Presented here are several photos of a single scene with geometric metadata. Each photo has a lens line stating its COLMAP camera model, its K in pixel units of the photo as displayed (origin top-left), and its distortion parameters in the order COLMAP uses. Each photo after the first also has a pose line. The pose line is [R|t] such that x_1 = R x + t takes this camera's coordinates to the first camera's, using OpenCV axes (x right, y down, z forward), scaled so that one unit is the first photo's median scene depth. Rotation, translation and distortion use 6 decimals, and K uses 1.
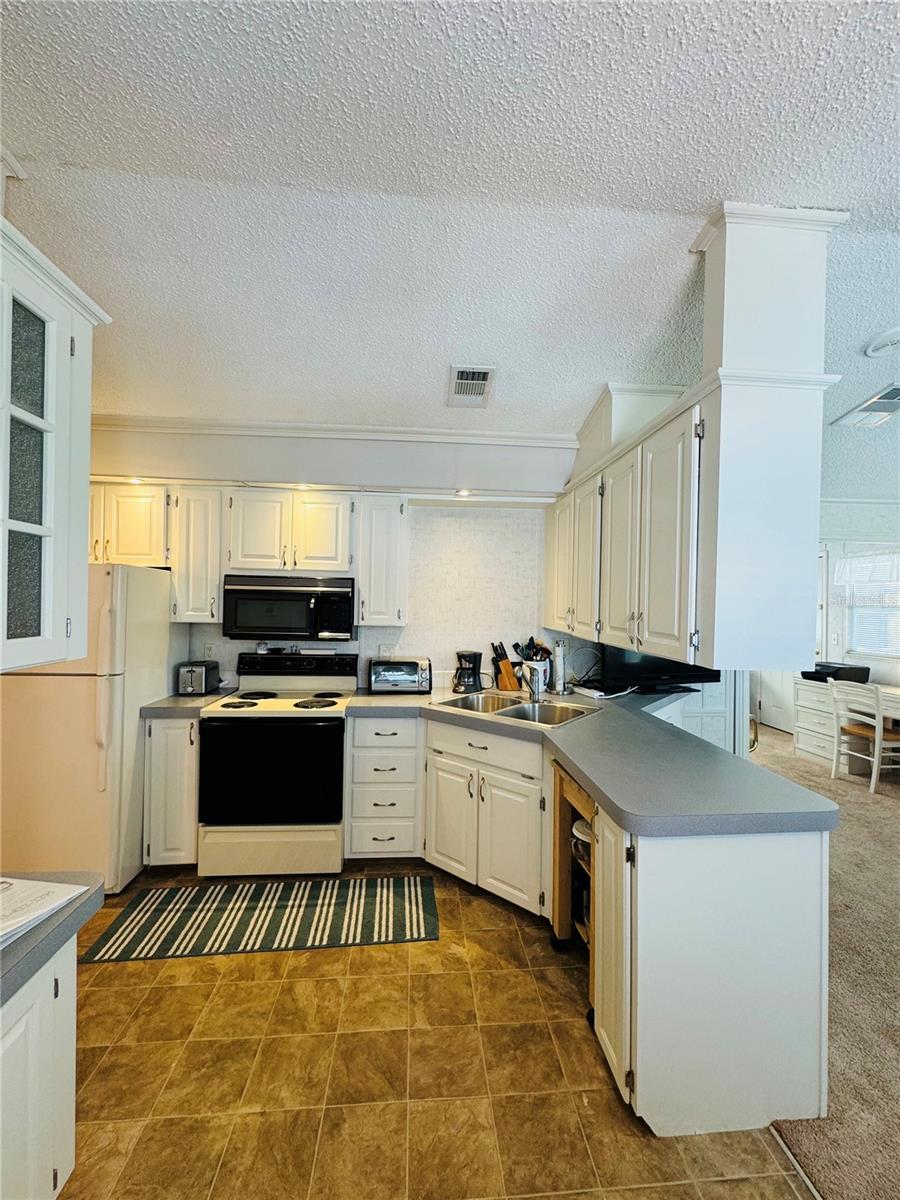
lens RADIAL K [[482.6, 0, 452.9], [0, 482.6, 601.5], [0, 0, 1]] dist [-0.002642, -0.000106]
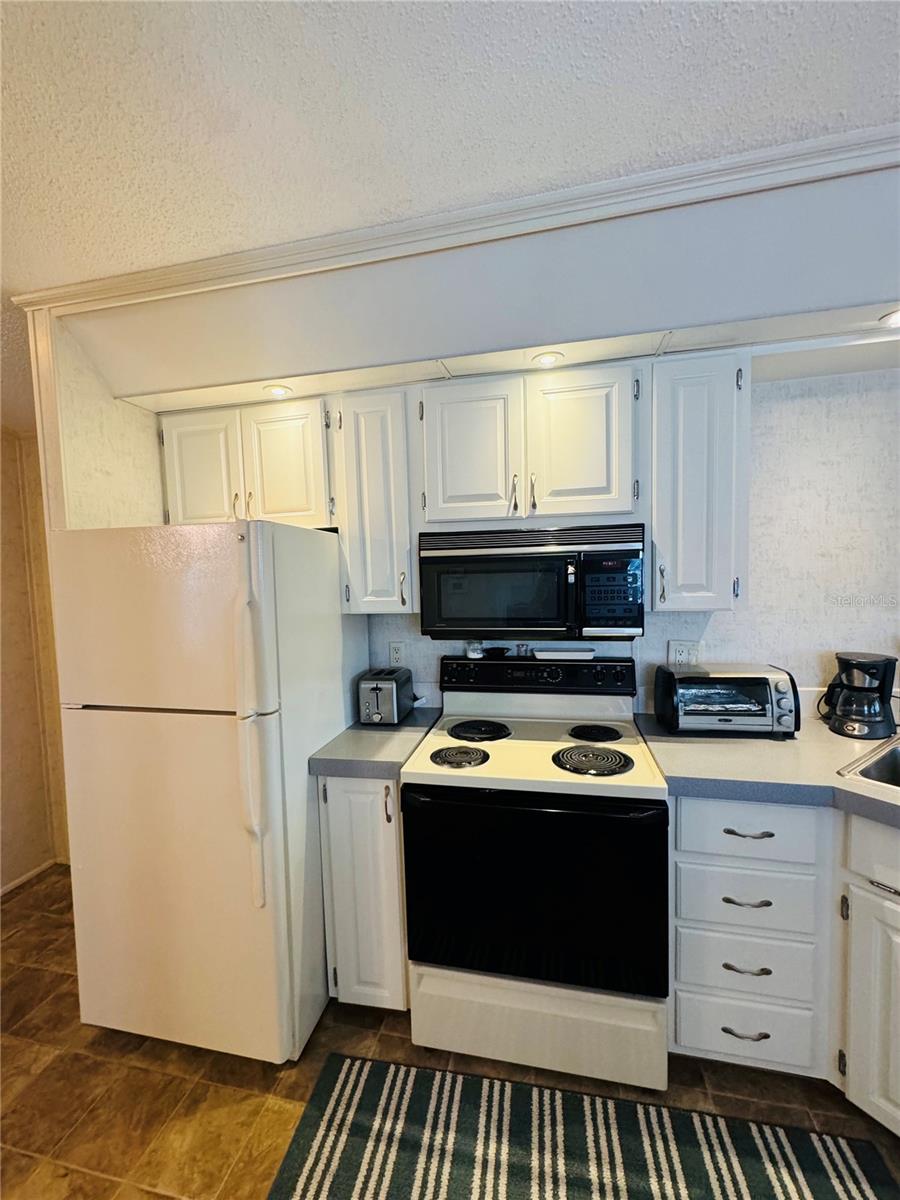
lens RADIAL K [[477.2, 0, 453.5], [0, 477.2, 598.7], [0, 0, 1]] dist [-0.002768, 0.000270]
pose [[0.958370, -0.029832, -0.283967, -0.261778], [0.048403, 0.997107, 0.058607, -0.006874], [0.281397, -0.069912, 0.957041, 0.432200]]
